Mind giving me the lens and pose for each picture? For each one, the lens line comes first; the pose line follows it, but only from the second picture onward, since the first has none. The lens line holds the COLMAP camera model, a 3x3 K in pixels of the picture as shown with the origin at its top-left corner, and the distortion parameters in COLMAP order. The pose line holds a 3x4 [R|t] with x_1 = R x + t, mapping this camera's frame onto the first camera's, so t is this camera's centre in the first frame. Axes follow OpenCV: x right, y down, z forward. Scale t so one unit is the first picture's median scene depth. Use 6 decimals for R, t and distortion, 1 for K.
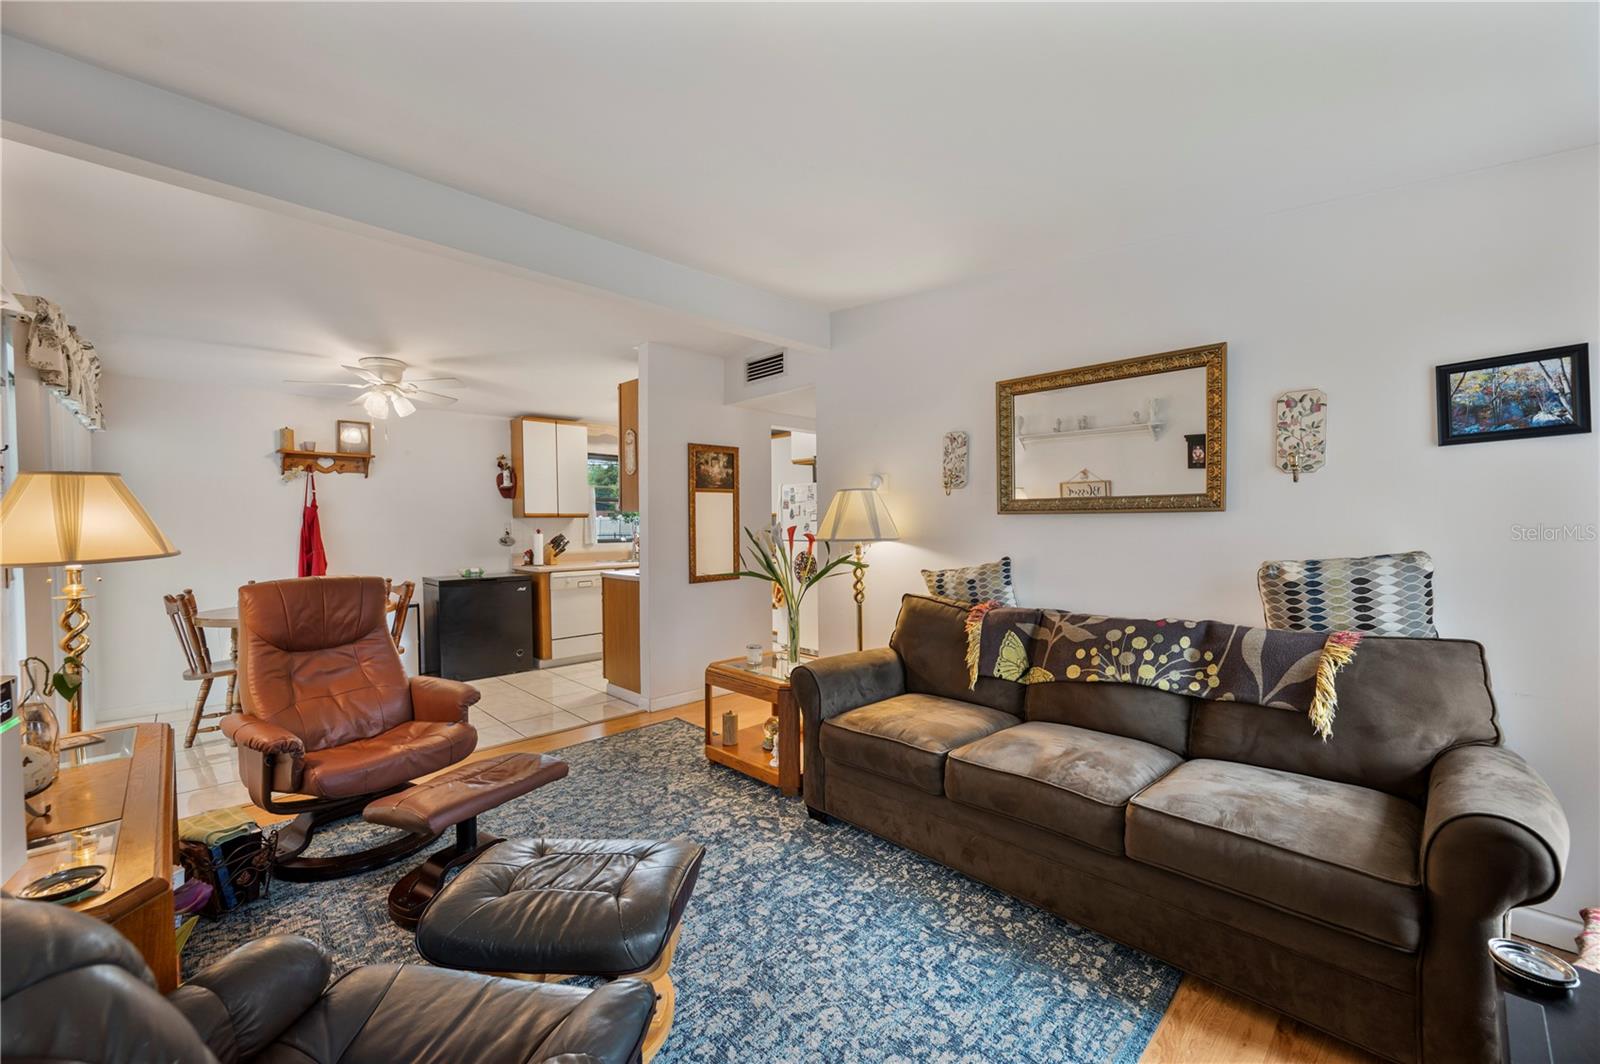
lens RADIAL K [[634.7, 0, 796.2], [0, 634.7, 537.8], [0, 0, 1]] dist [-0.000265, -0.000811]
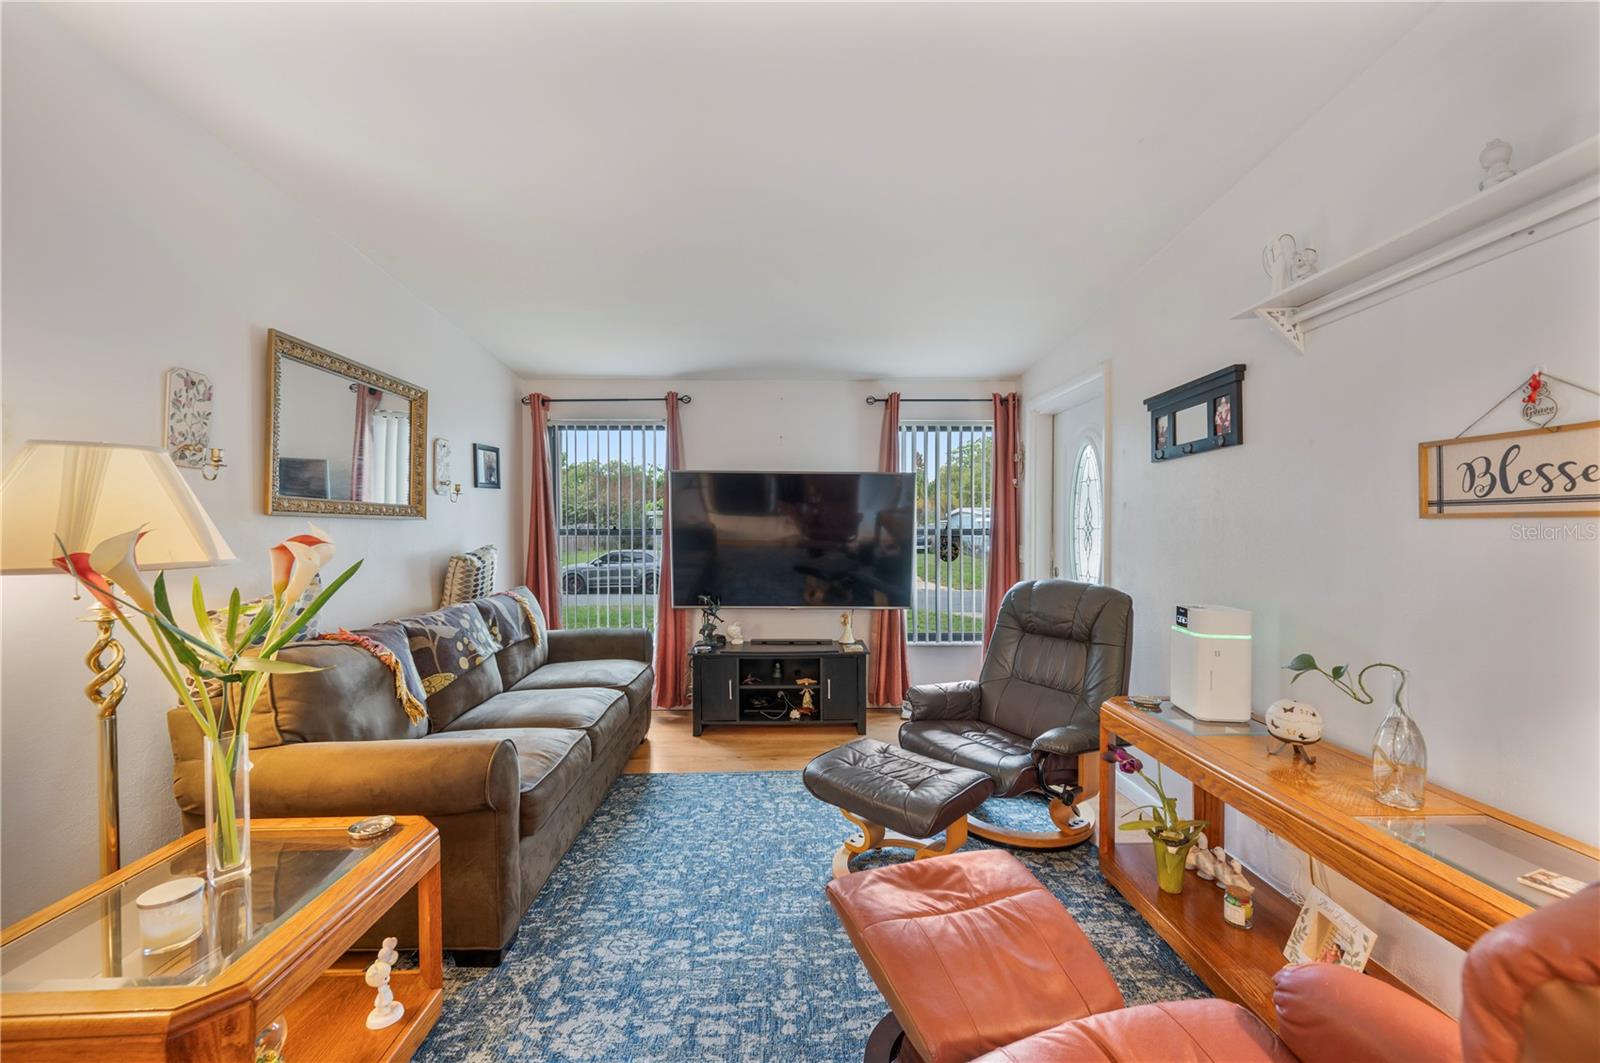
lens RADIAL K [[634.7, 0, 806.6], [0, 634.7, 536.0], [0, 0, 1]] dist [-0.000265, -0.000811]
pose [[-0.745036, 0.000571, 0.667024, -0.673028], [0.021302, 0.999510, 0.022938, -0.020747], [-0.666684, 0.031298, -0.744683, 1.281715]]
